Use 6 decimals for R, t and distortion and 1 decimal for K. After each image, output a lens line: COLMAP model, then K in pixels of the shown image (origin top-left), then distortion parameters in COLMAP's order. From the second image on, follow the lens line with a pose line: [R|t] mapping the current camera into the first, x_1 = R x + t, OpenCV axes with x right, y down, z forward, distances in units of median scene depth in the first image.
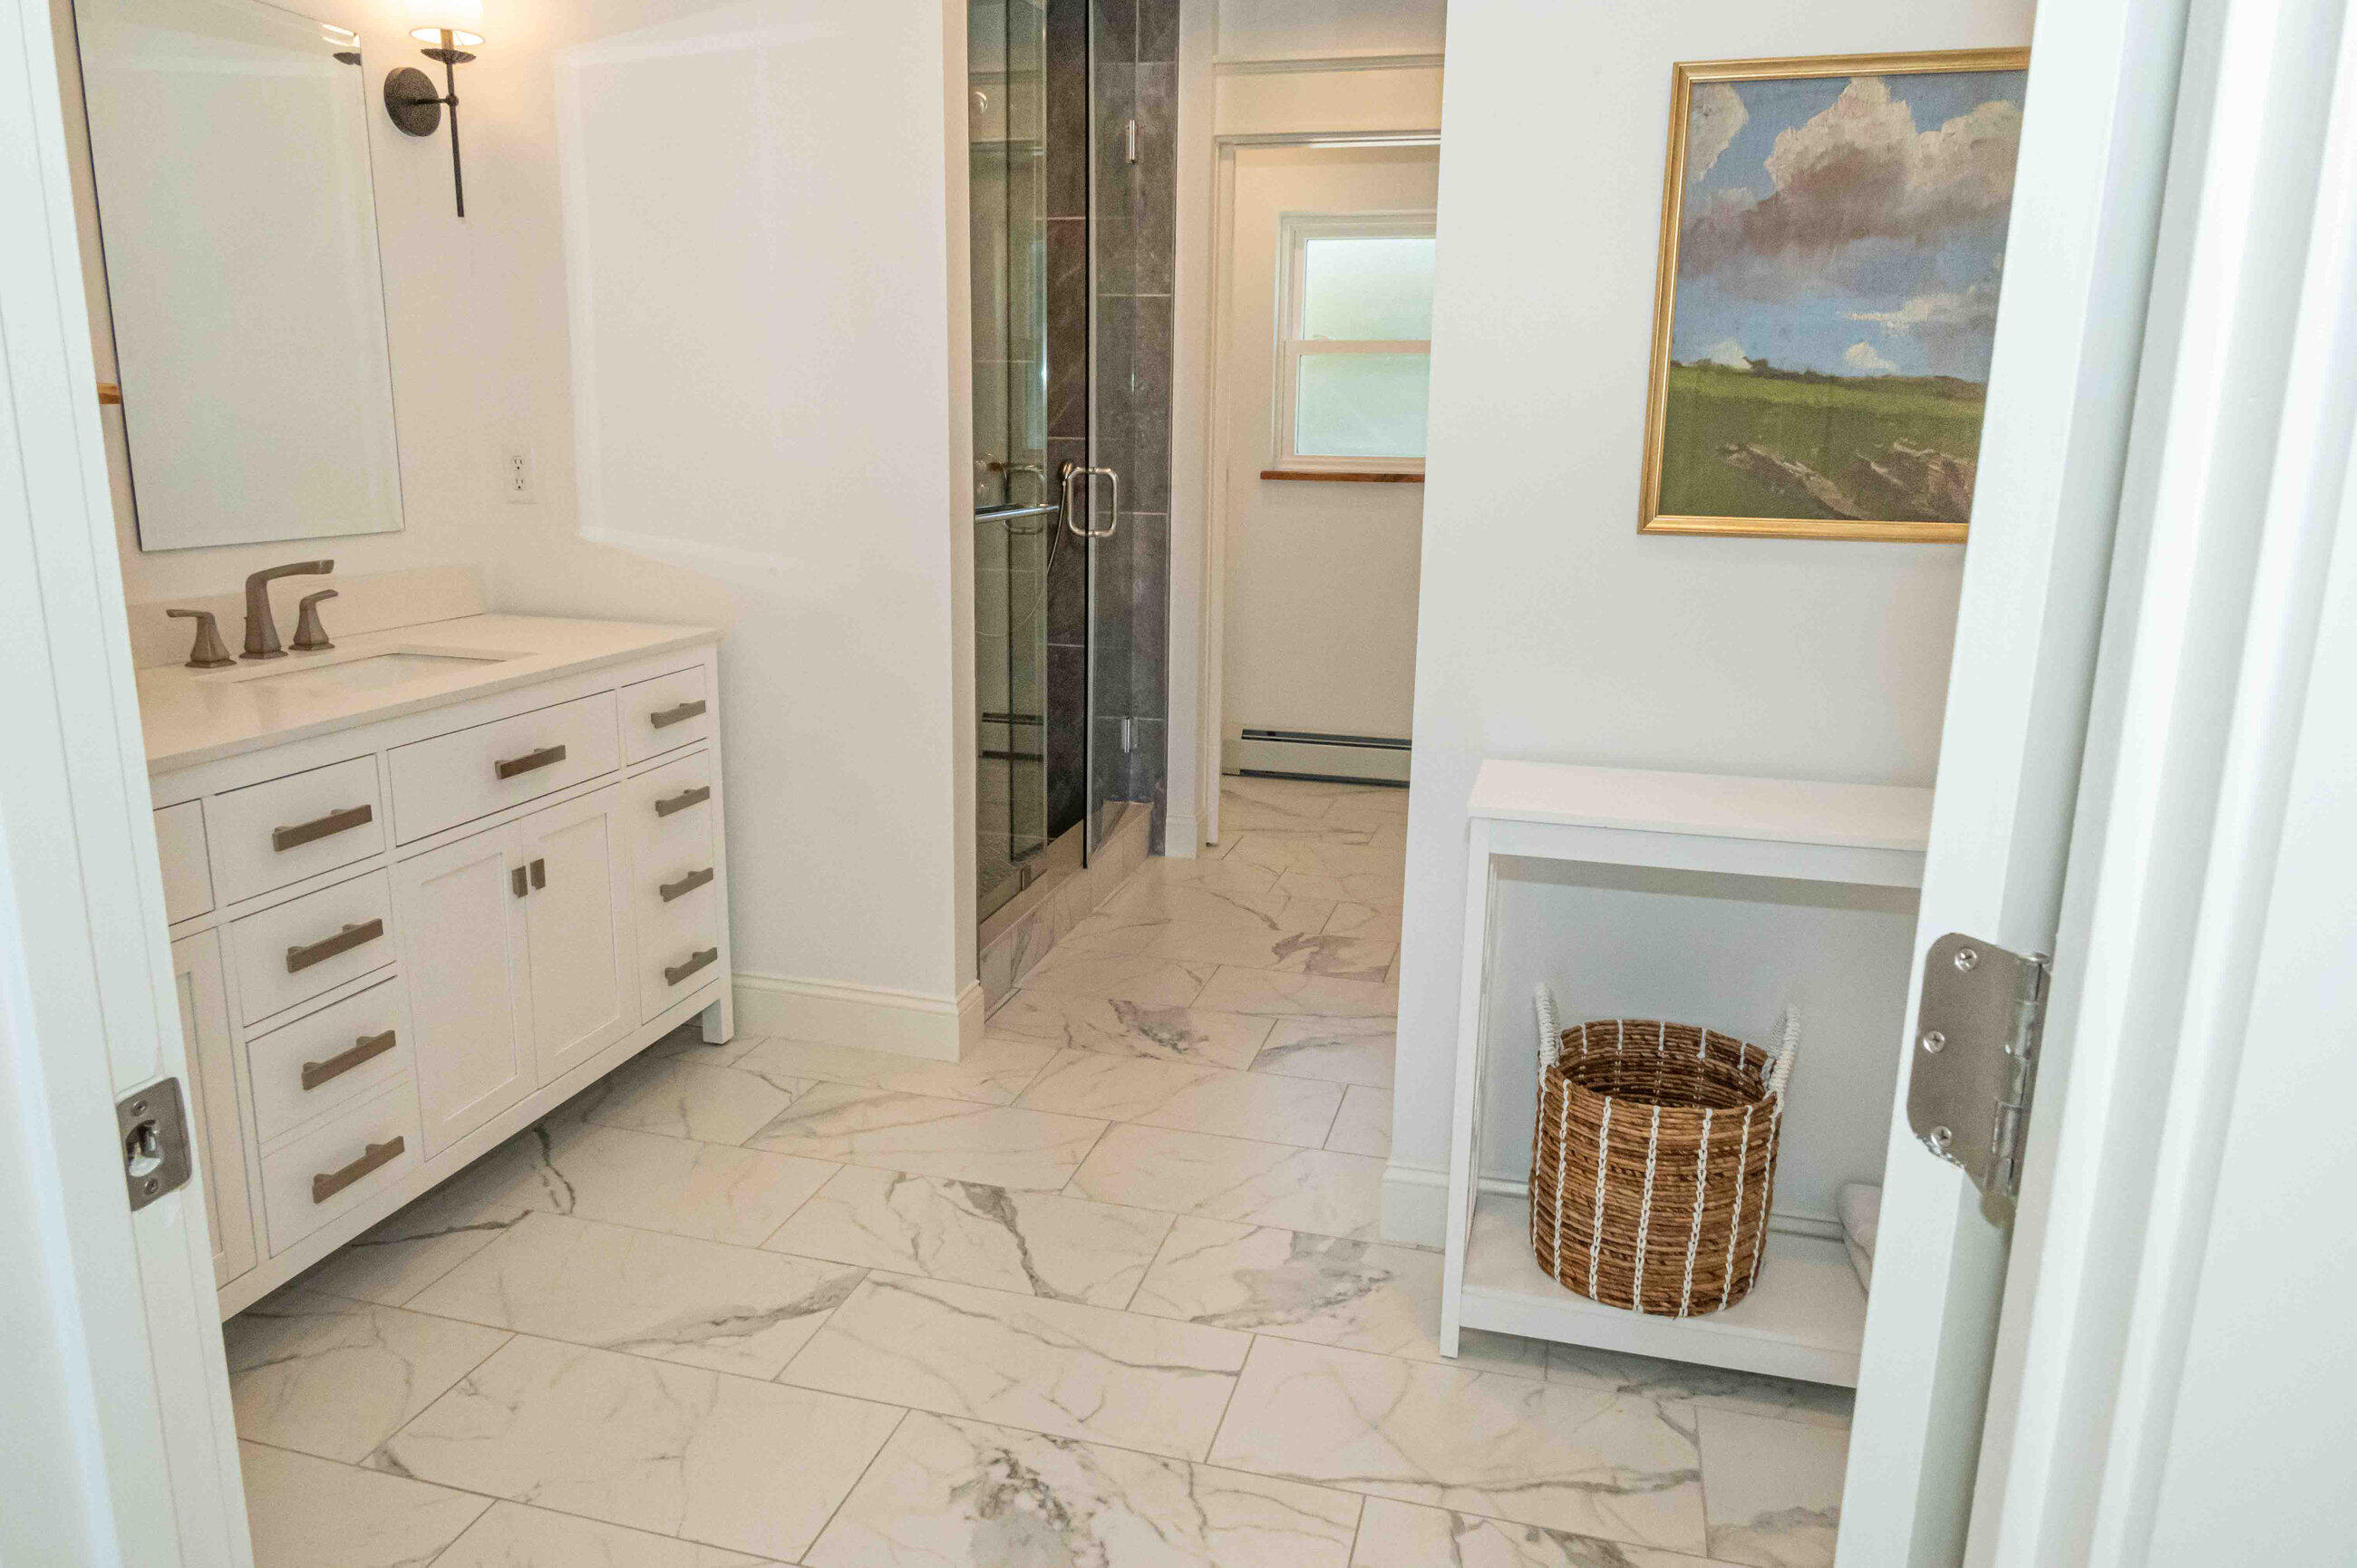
lens RADIAL K [[1562.3, 0, 1191.8], [0, 1562.3, 784.4], [0, 0, 1]] dist [-0.003022, -0.000989]
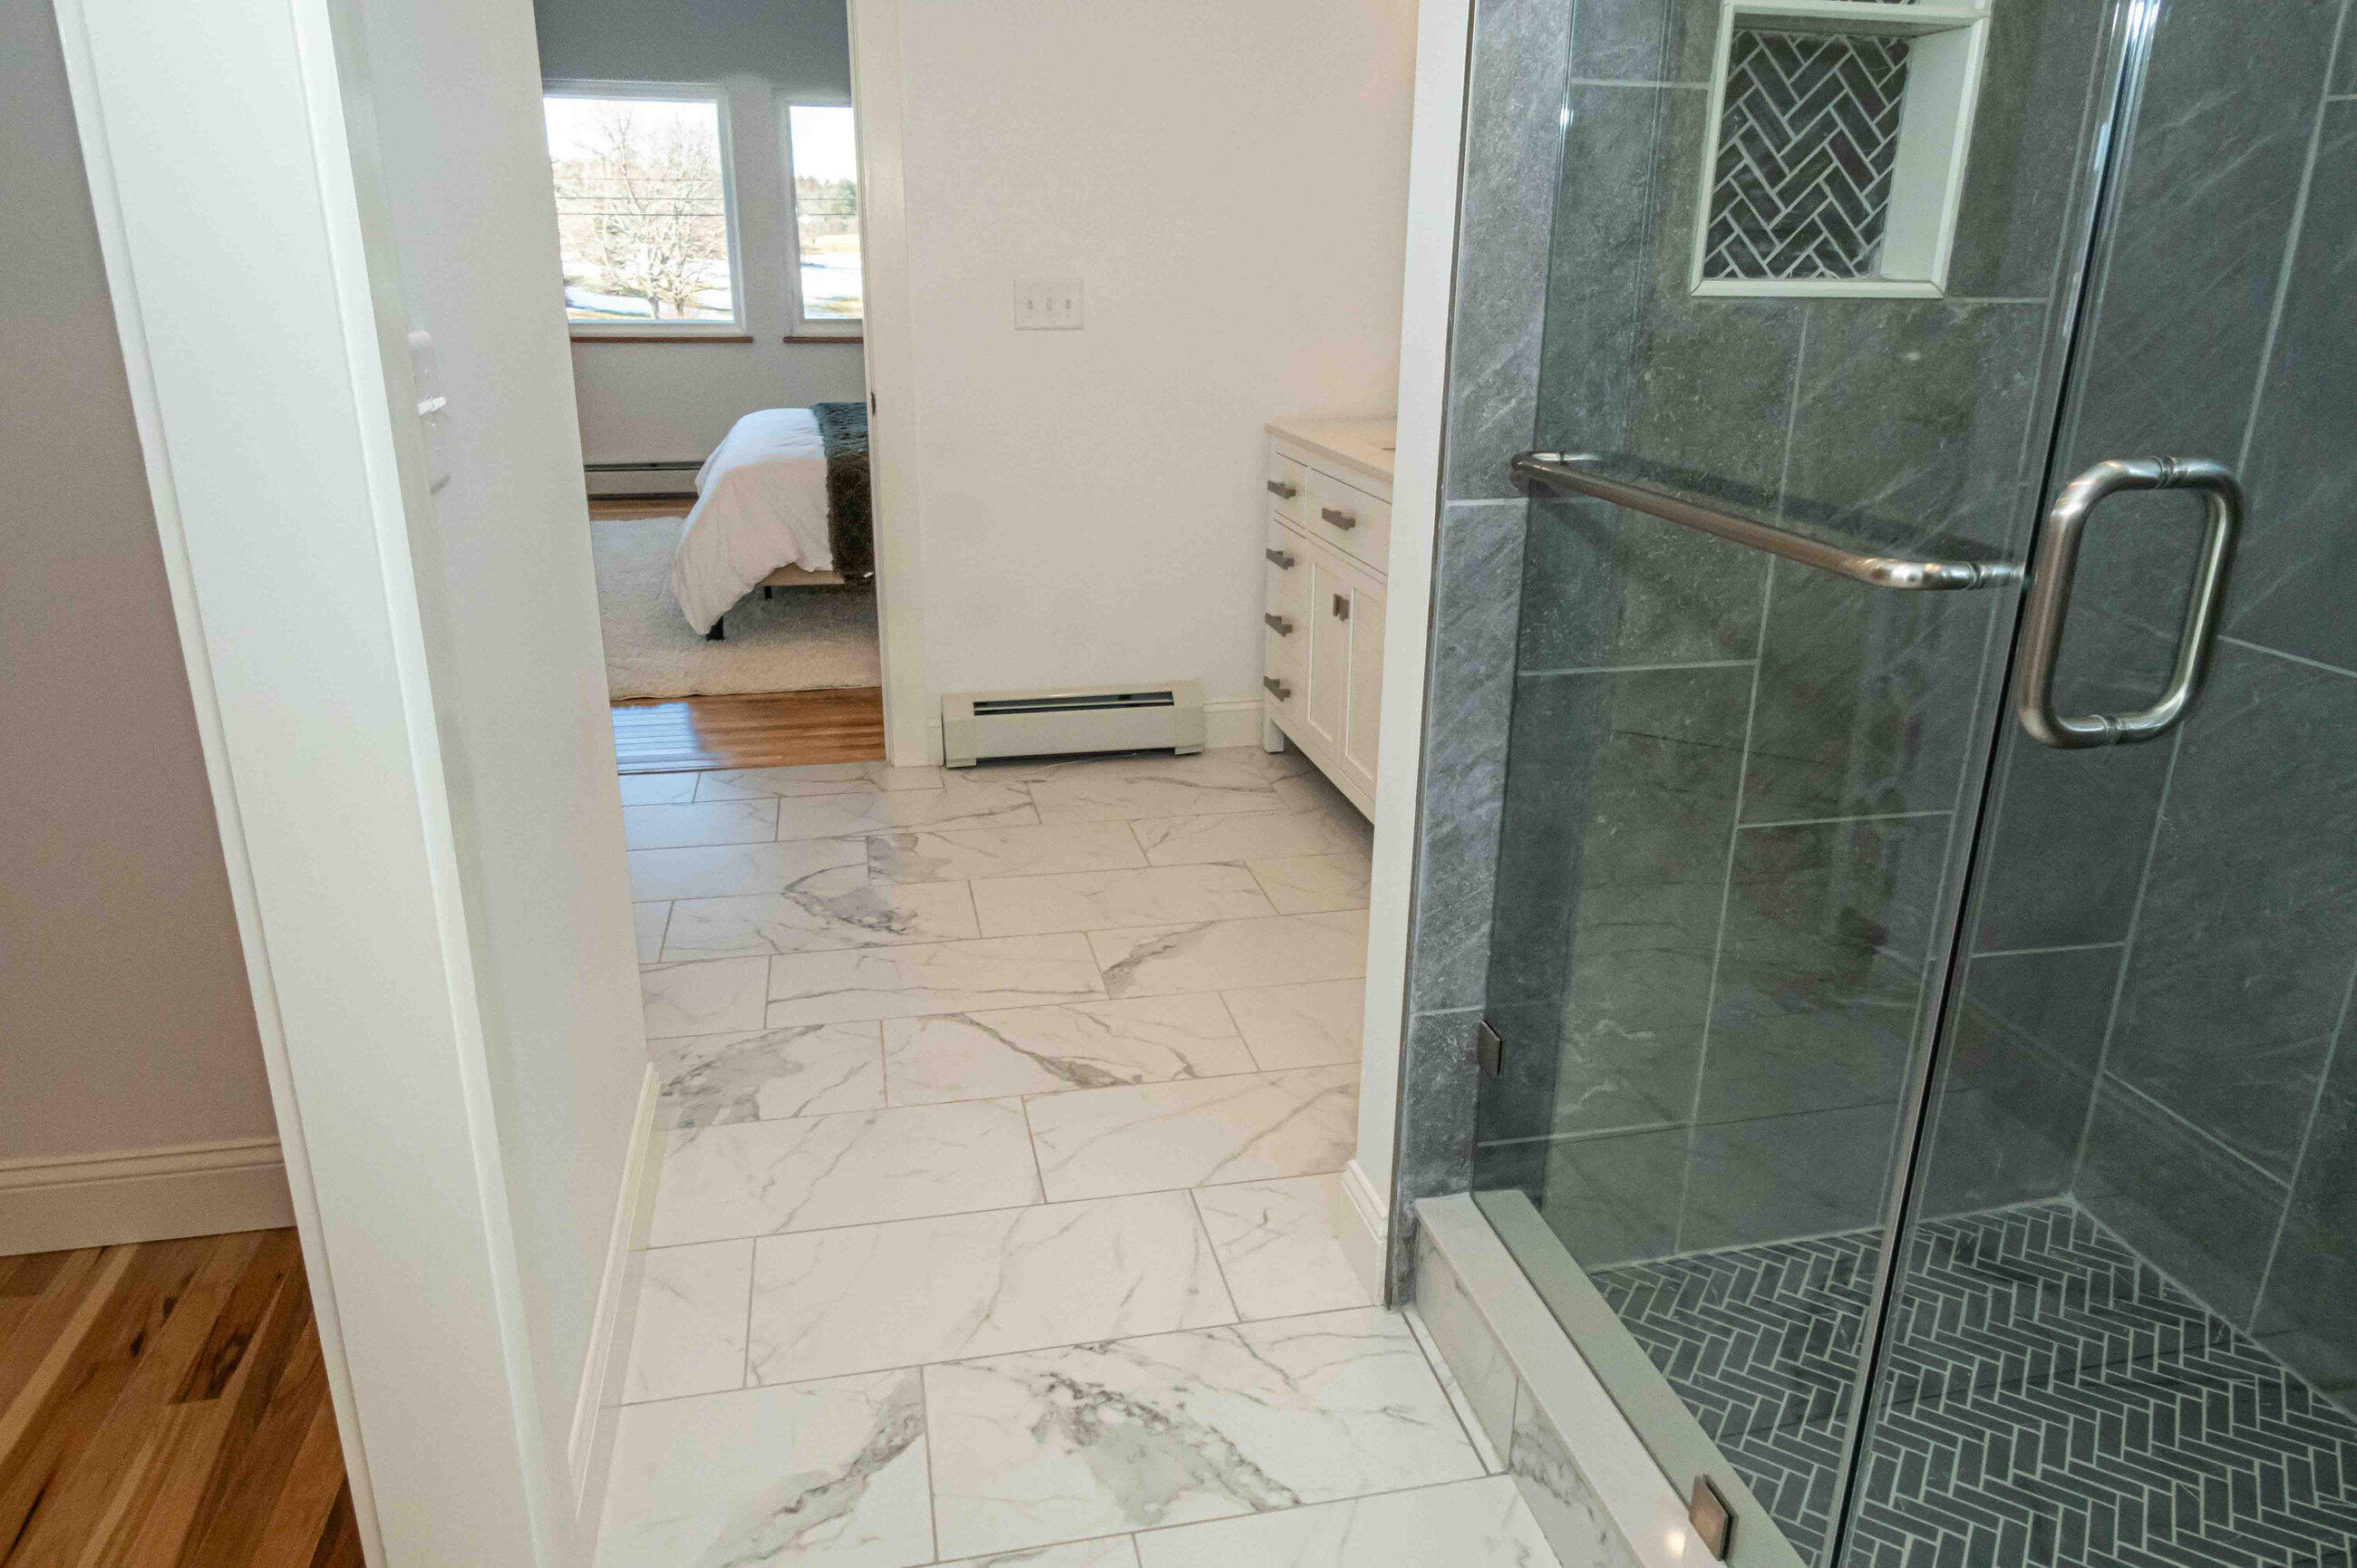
lens RADIAL K [[1562.3, 0, 1169.3], [0, 1562.3, 796.6], [0, 0, 1]] dist [-0.003022, -0.000989]
pose [[-0.896316, 0.114455, -0.428390, 0.193971], [-0.130016, 0.855811, 0.500683, -0.332760], [0.423926, 0.504468, -0.752196, 1.477997]]
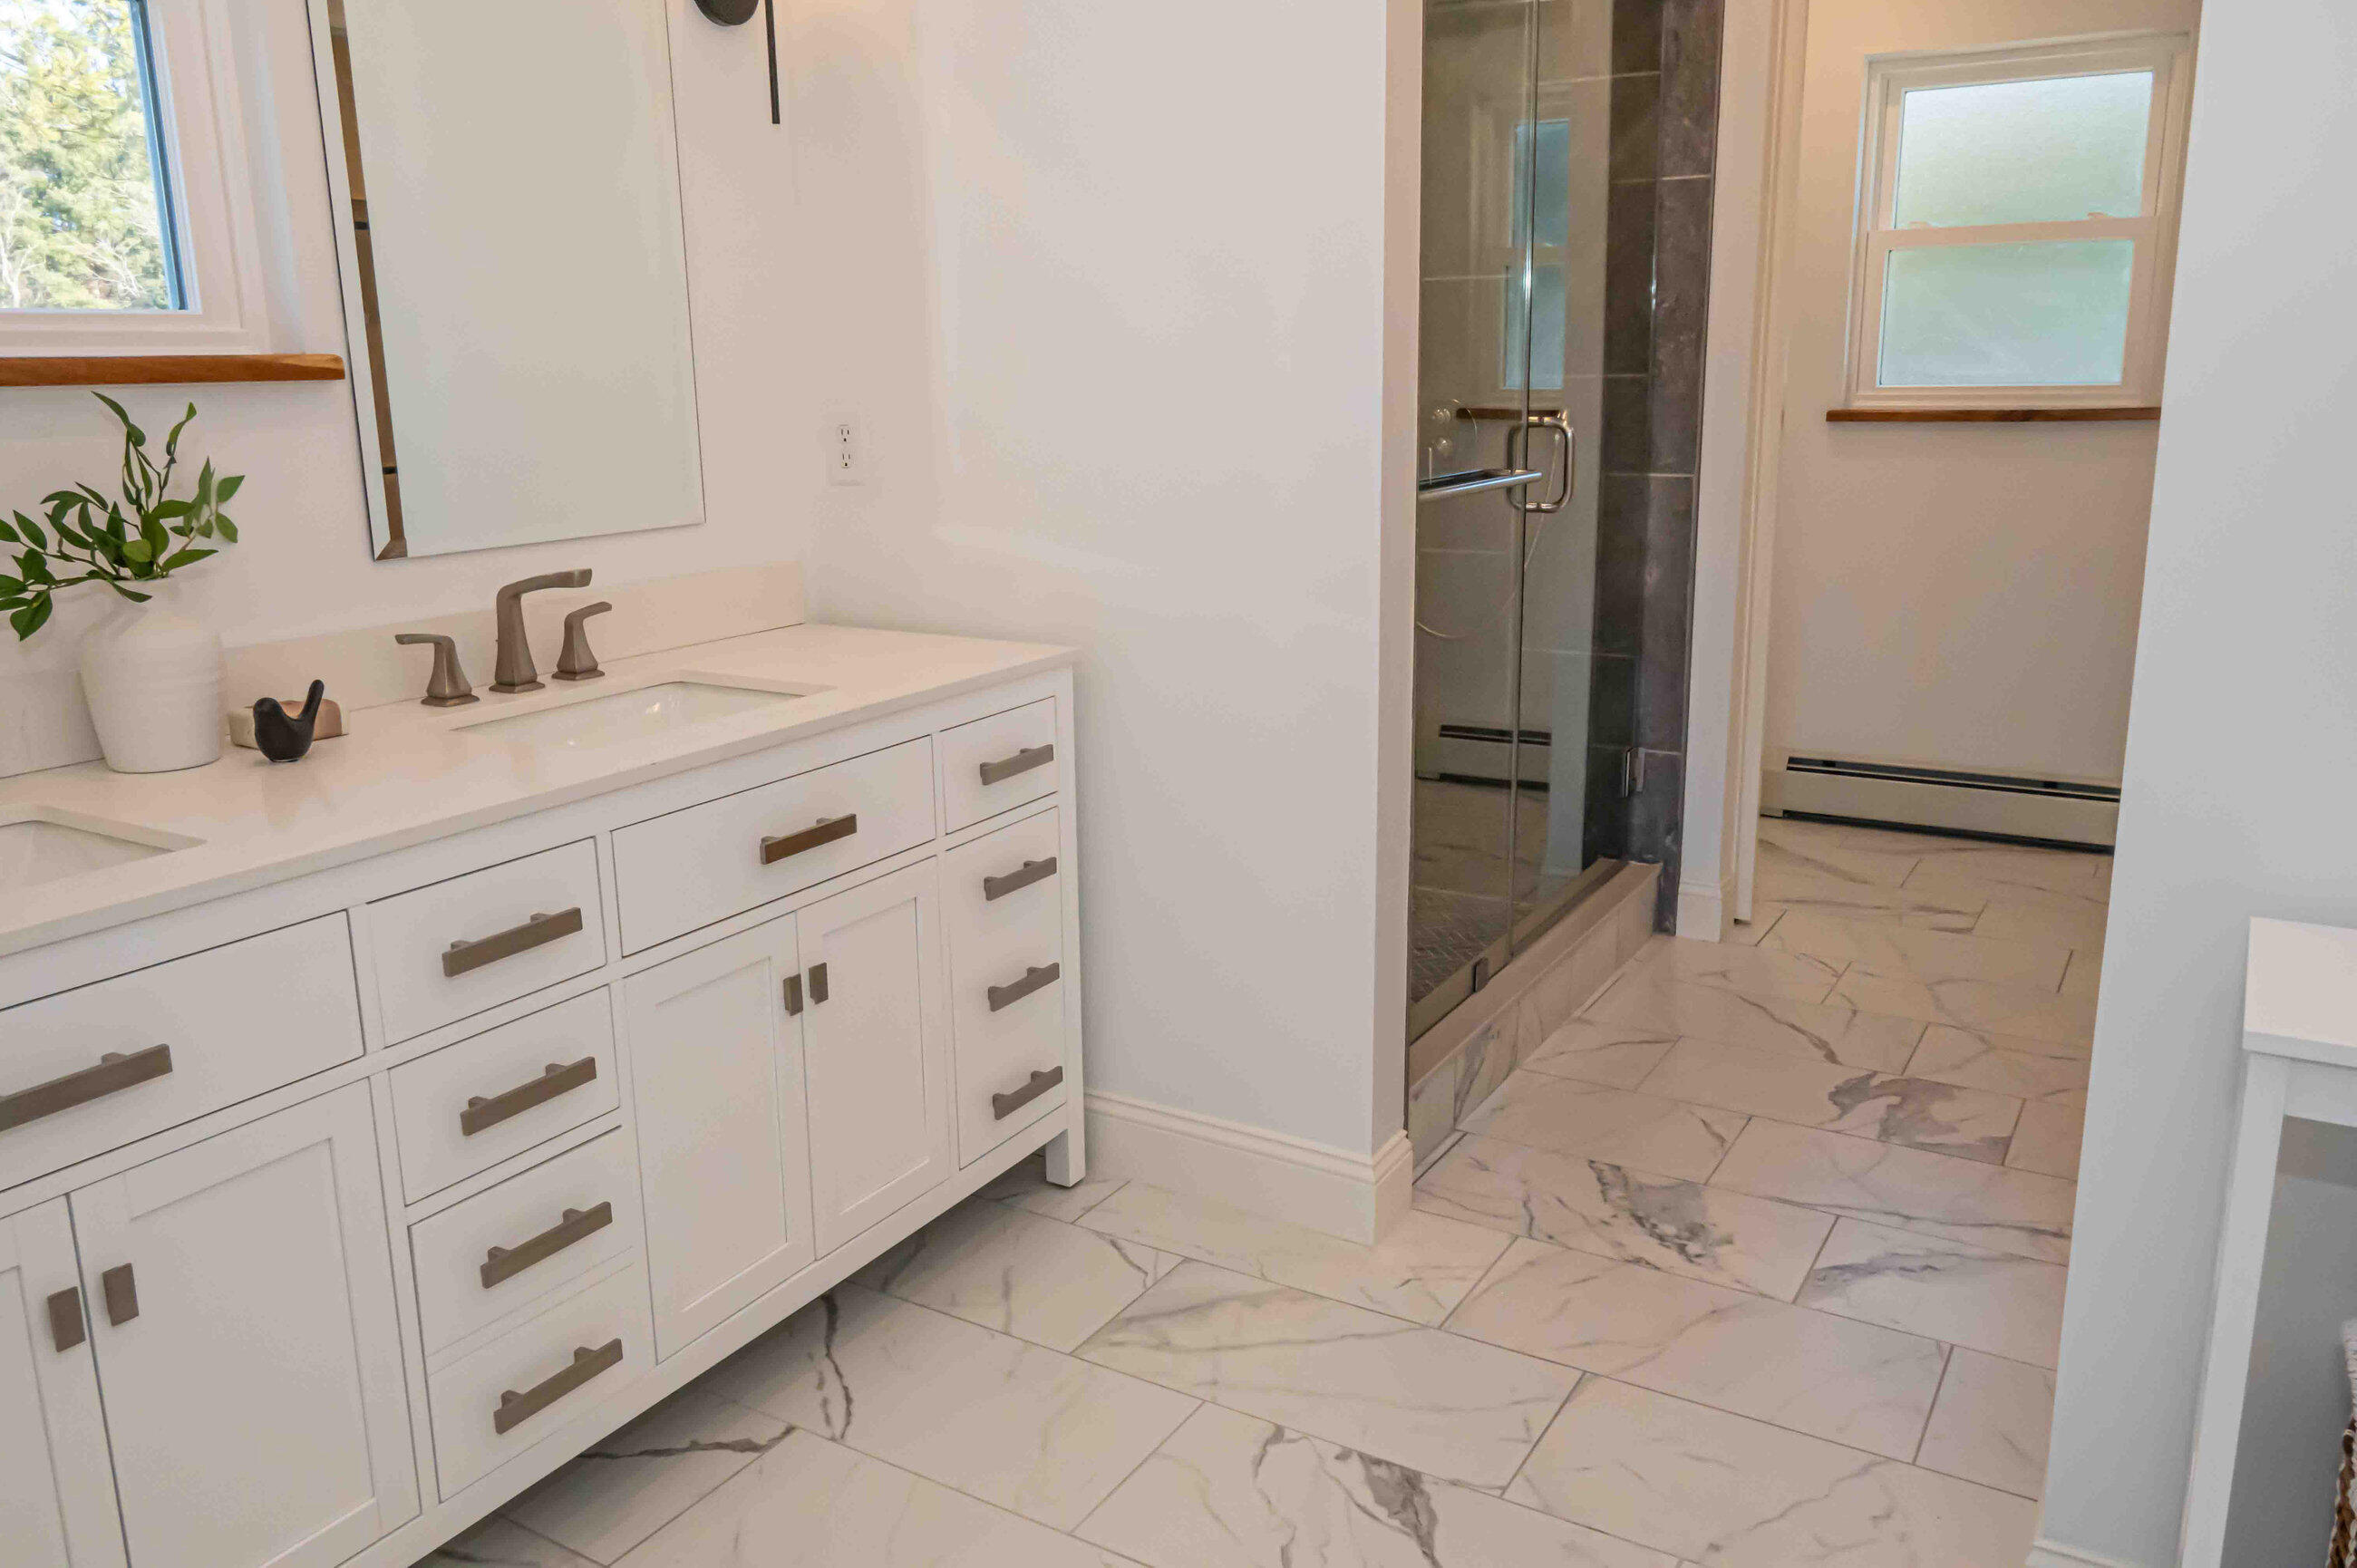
lens RADIAL K [[1789.5, 0, 1178.9], [0, 1789.5, 781.9], [0, 0, 1]] dist [-0.005173, -0.001801]
pose [[0.958119, 0.032720, -0.284494, -0.006651], [-0.030516, 0.999460, 0.012178, -0.048753], [0.284739, -0.002986, 0.958601, 0.190219]]
